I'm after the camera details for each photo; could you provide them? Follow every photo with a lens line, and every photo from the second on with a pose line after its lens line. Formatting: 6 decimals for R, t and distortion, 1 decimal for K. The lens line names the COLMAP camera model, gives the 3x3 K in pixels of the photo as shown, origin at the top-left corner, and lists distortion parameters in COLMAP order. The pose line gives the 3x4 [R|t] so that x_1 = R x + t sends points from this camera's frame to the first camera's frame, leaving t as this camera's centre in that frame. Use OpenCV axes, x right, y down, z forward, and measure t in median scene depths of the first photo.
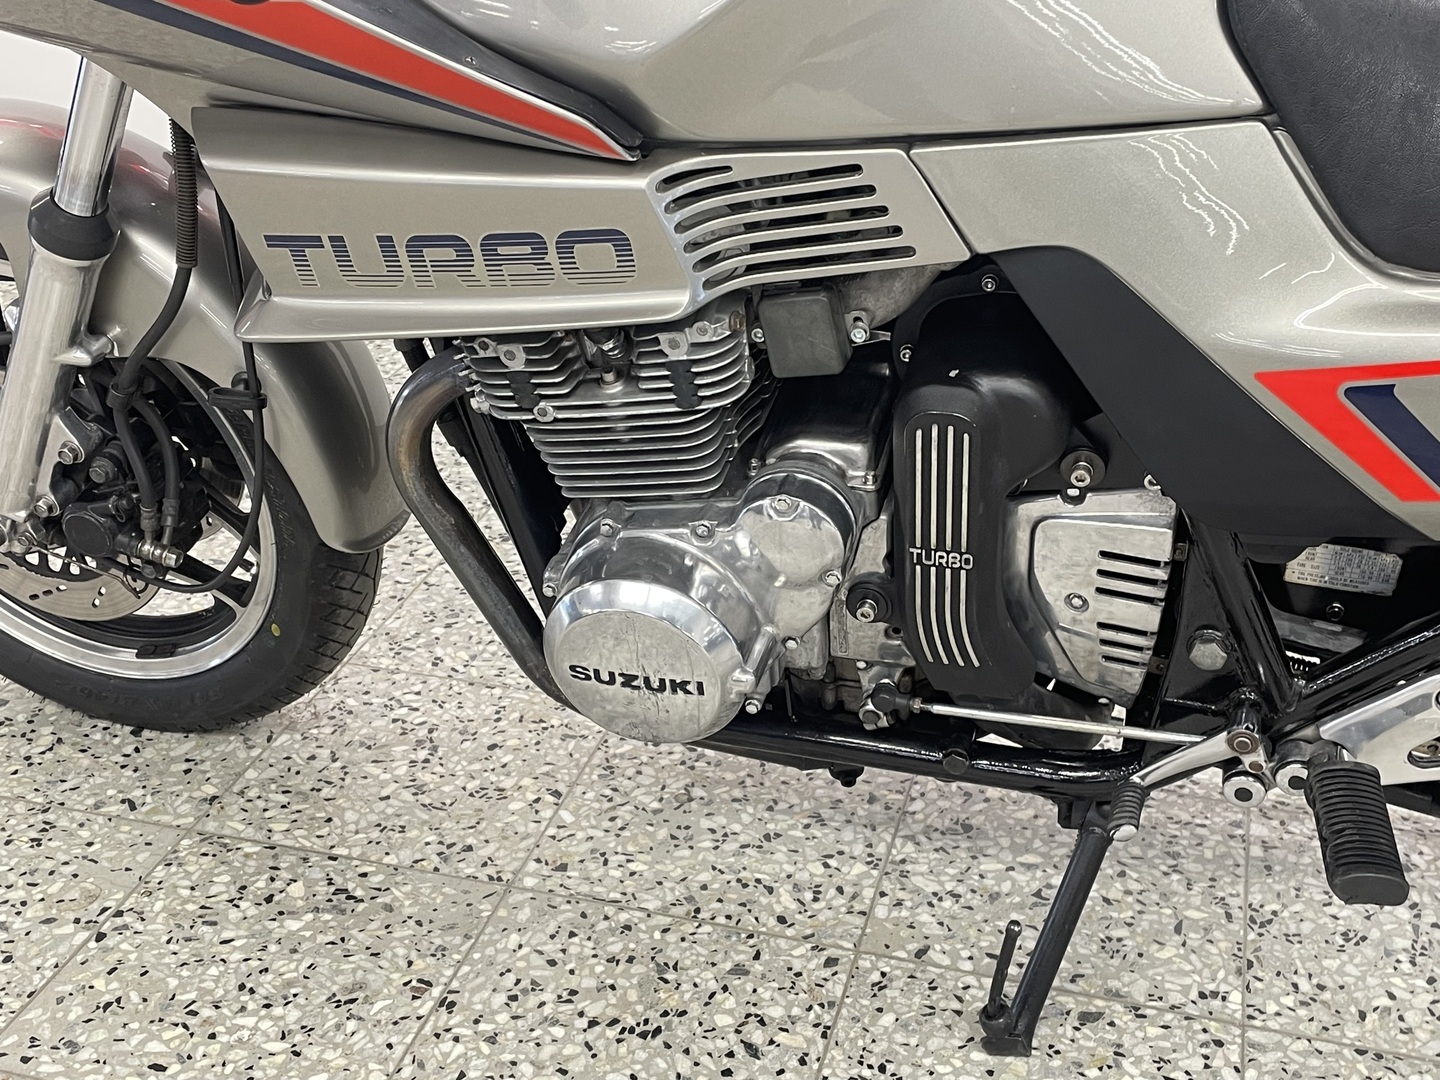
lens RADIAL K [[1772.6, 0, 728.3], [0, 1772.6, 560.2], [0, 0, 1]] dist [0.103698, -0.174865]
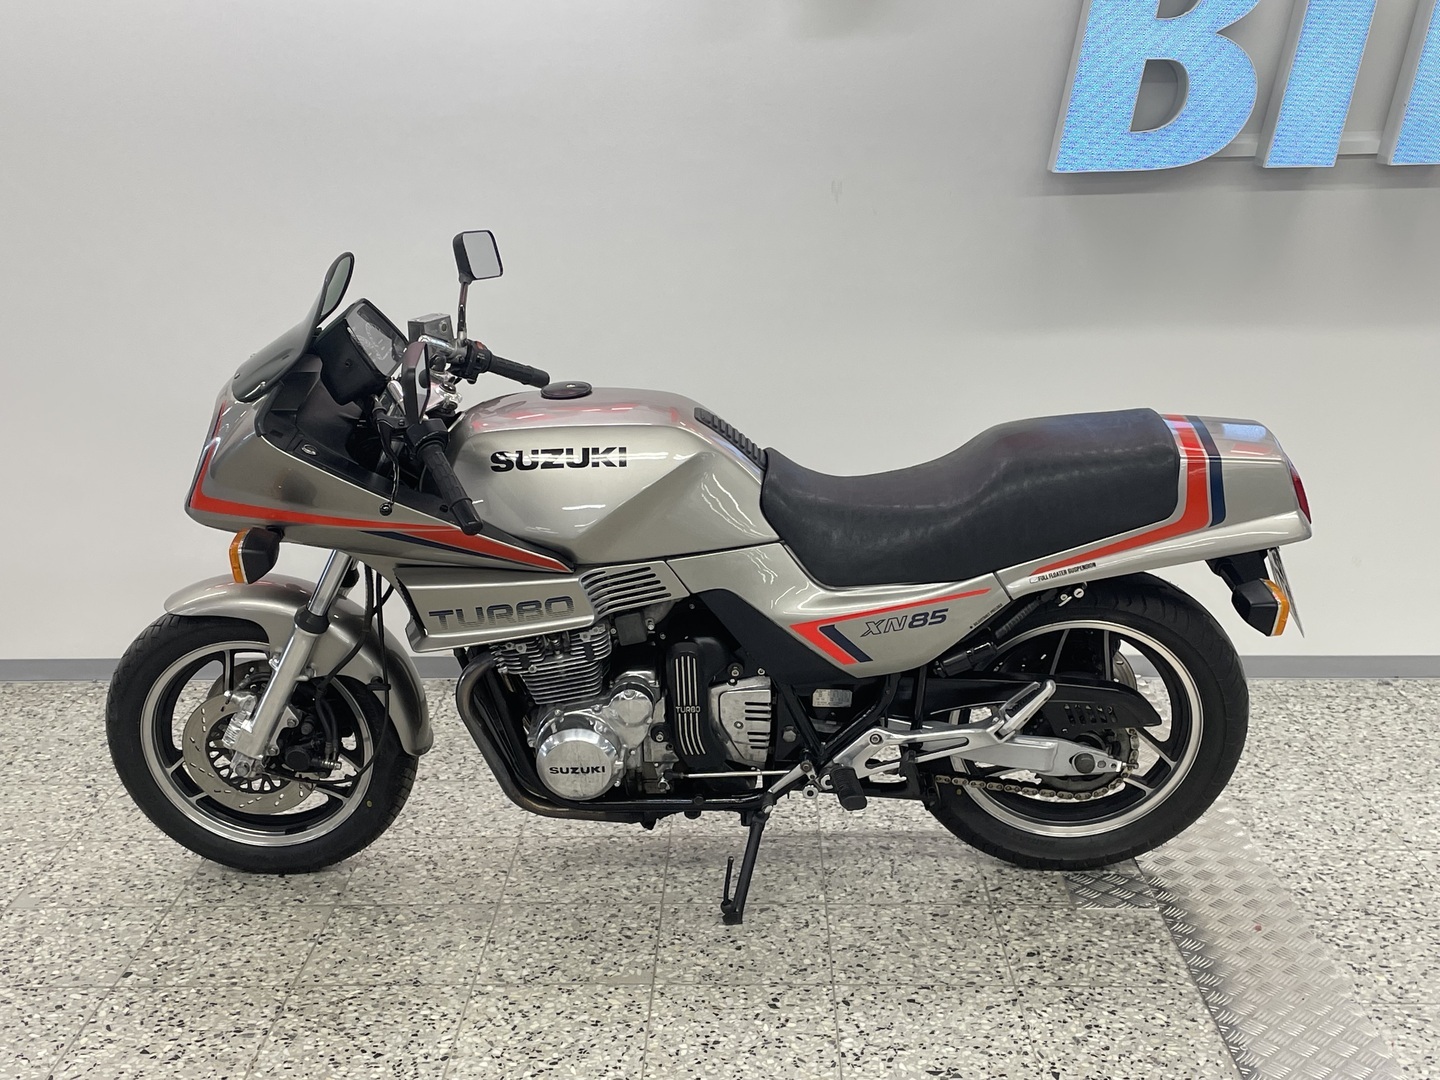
lens RADIAL K [[1772.6, 0, 728.3], [0, 1772.6, 560.2], [0, 0, 1]] dist [0.103698, -0.174865]
pose [[0.967221, -0.081536, 0.240492, -0.423428], [0.132028, 0.970451, -0.201973, 0.313519], [-0.216917, 0.227104, 0.949405, -1.513227]]
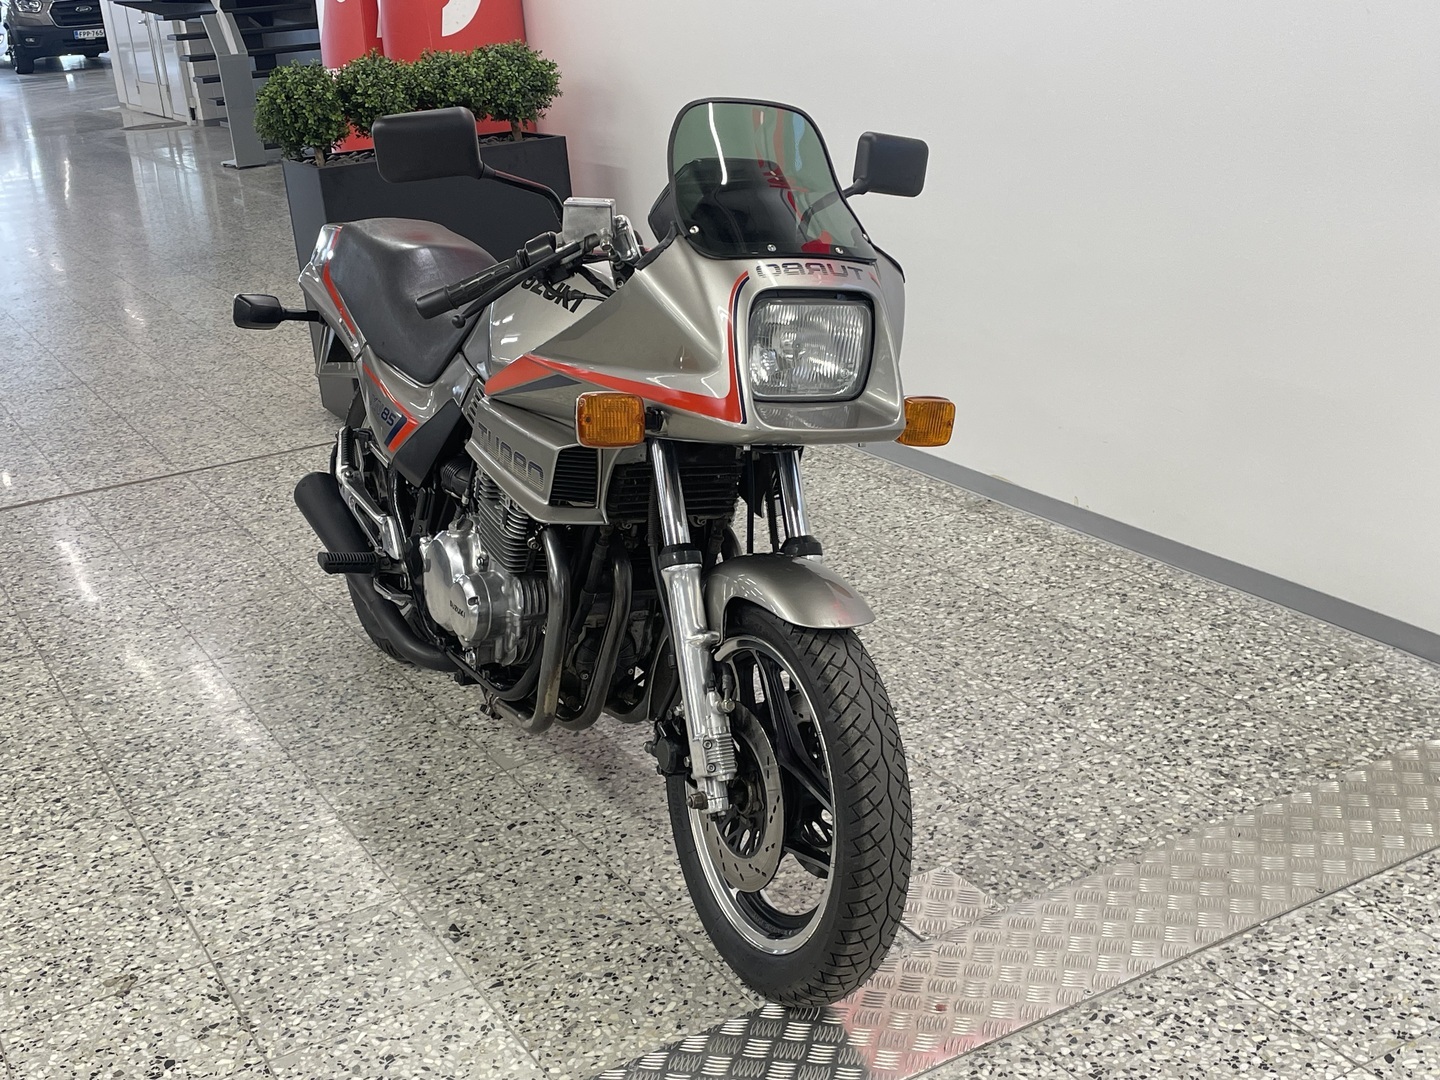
lens RADIAL K [[1751.9, 0, 720.0], [0, 1751.9, 540.0], [0, 0, 1]] dist [0.115018, -0.228145]
pose [[0.706842, 0.173675, -0.685719, 1.982723], [-0.248122, 0.968673, -0.010426, -0.014555], [0.662427, 0.177511, 0.727791, -0.782395]]
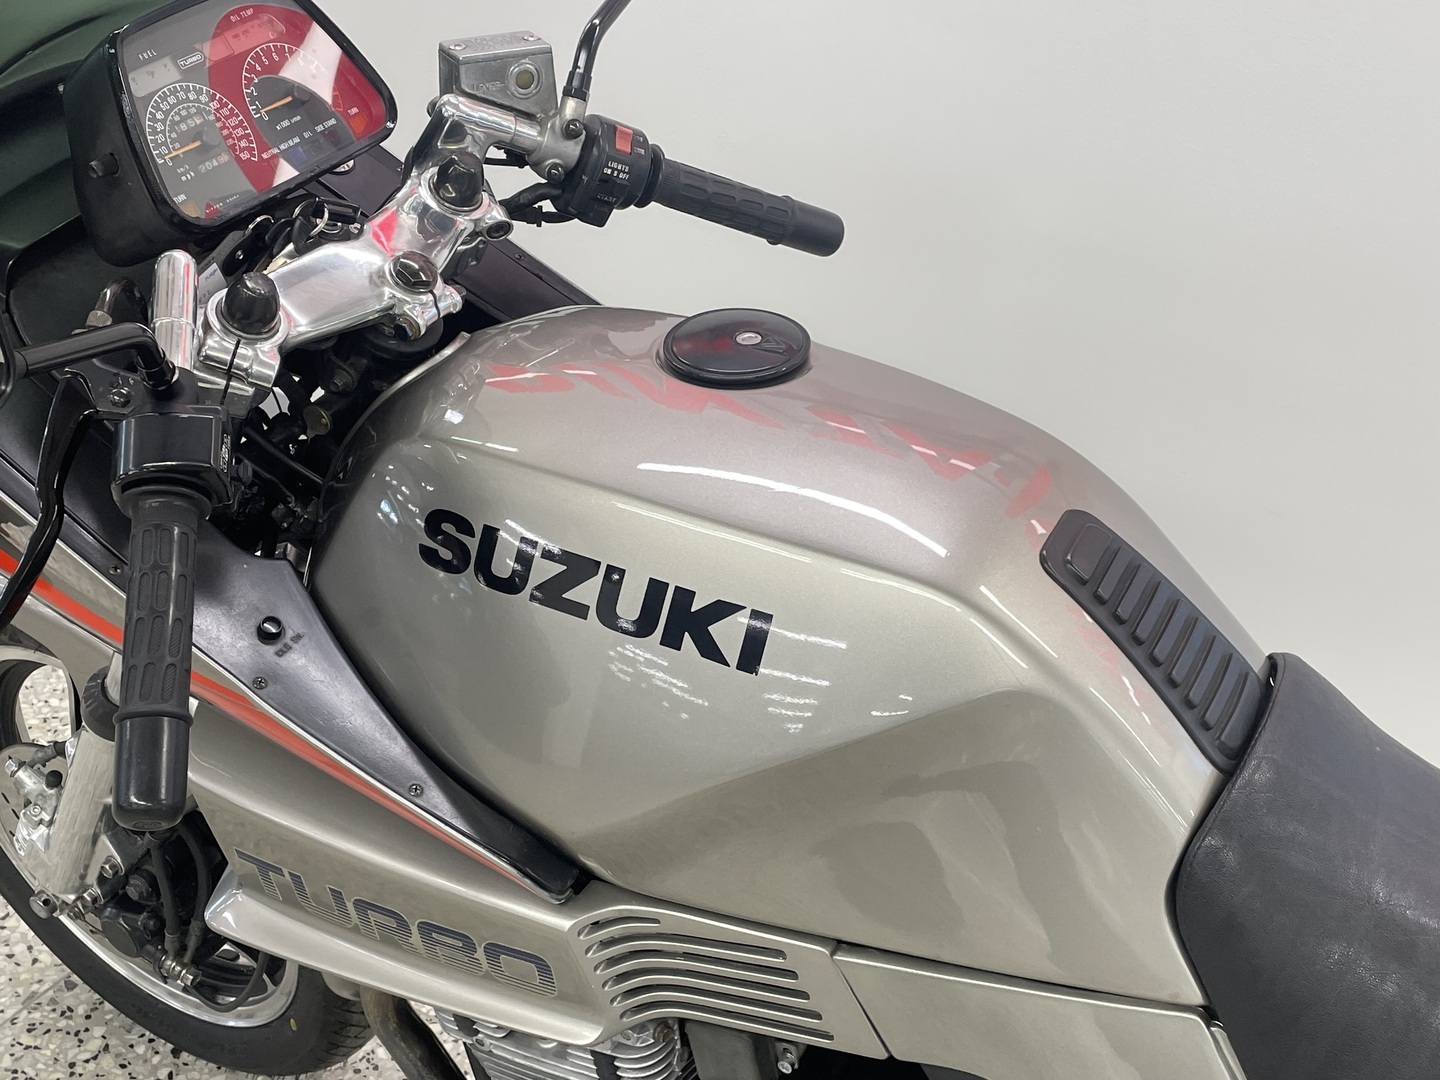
lens RADIAL K [[1772.6, 0, 728.3], [0, 1772.6, 560.2], [0, 0, 1]] dist [0.103698, -0.174865]
pose [[0.972660, 0.172387, -0.155612, 0.136040], [-0.168098, 0.984942, 0.040411, -0.399638], [0.160235, -0.013148, 0.986991, 0.029390]]
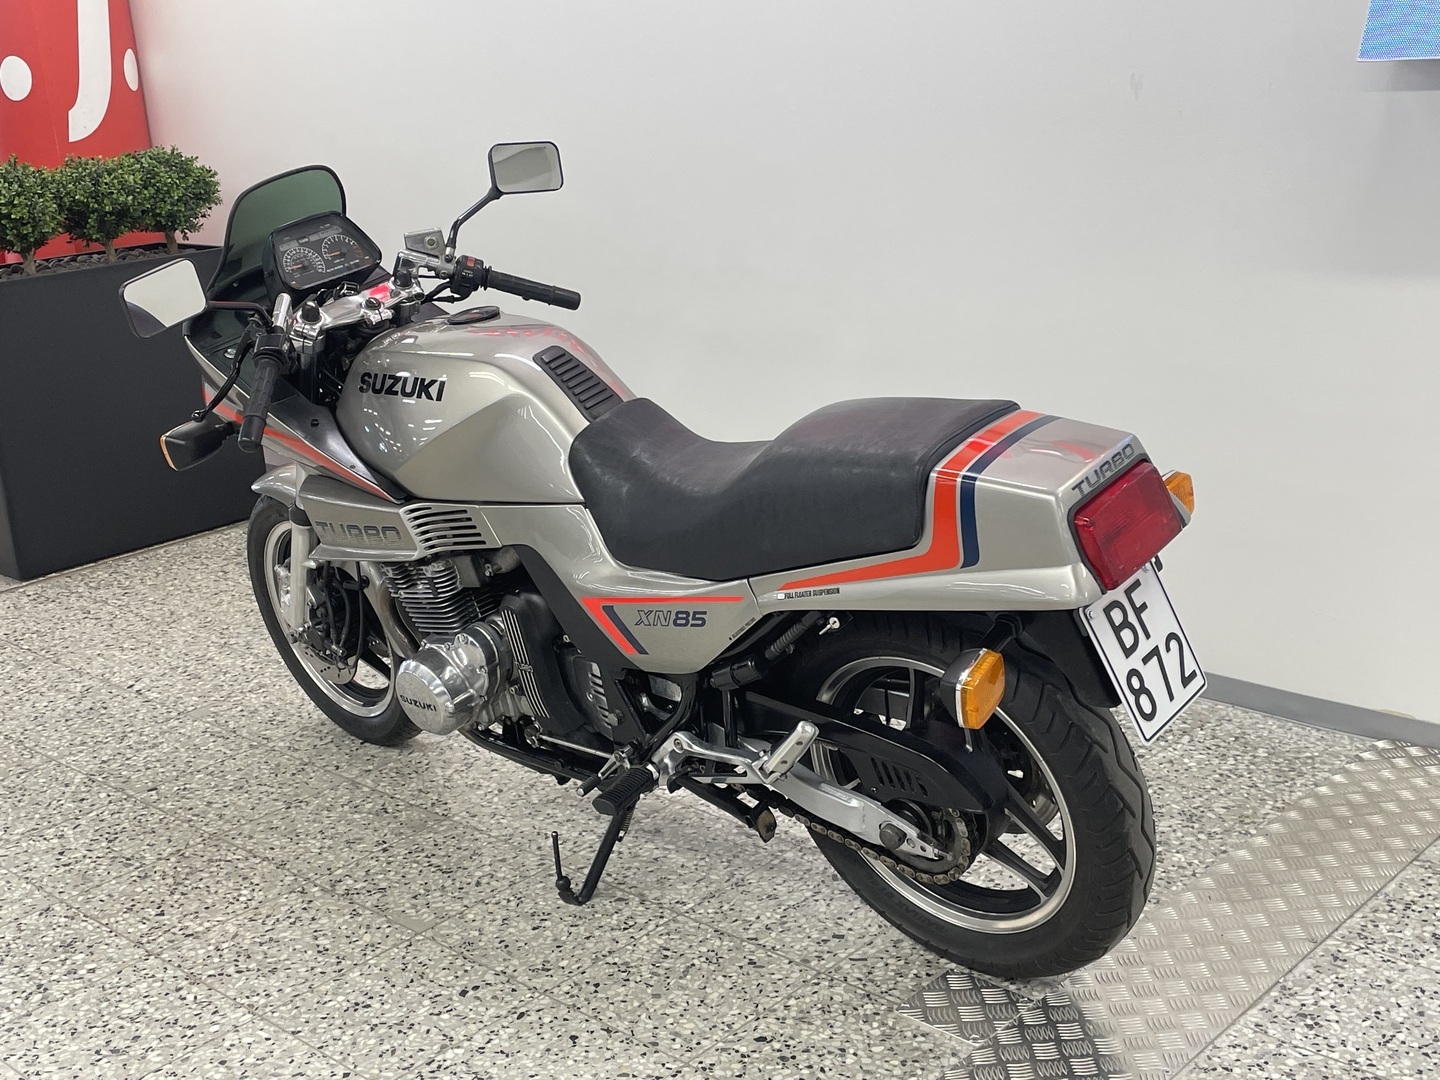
lens RADIAL K [[1772.6, 0, 728.3], [0, 1772.6, 560.2], [0, 0, 1]] dist [0.103698, -0.174865]
pose [[0.888039, 0.078763, -0.452971, 1.434168], [-0.150021, 0.980933, -0.123547, 0.112269], [0.434603, 0.177670, 0.882923, -1.048436]]
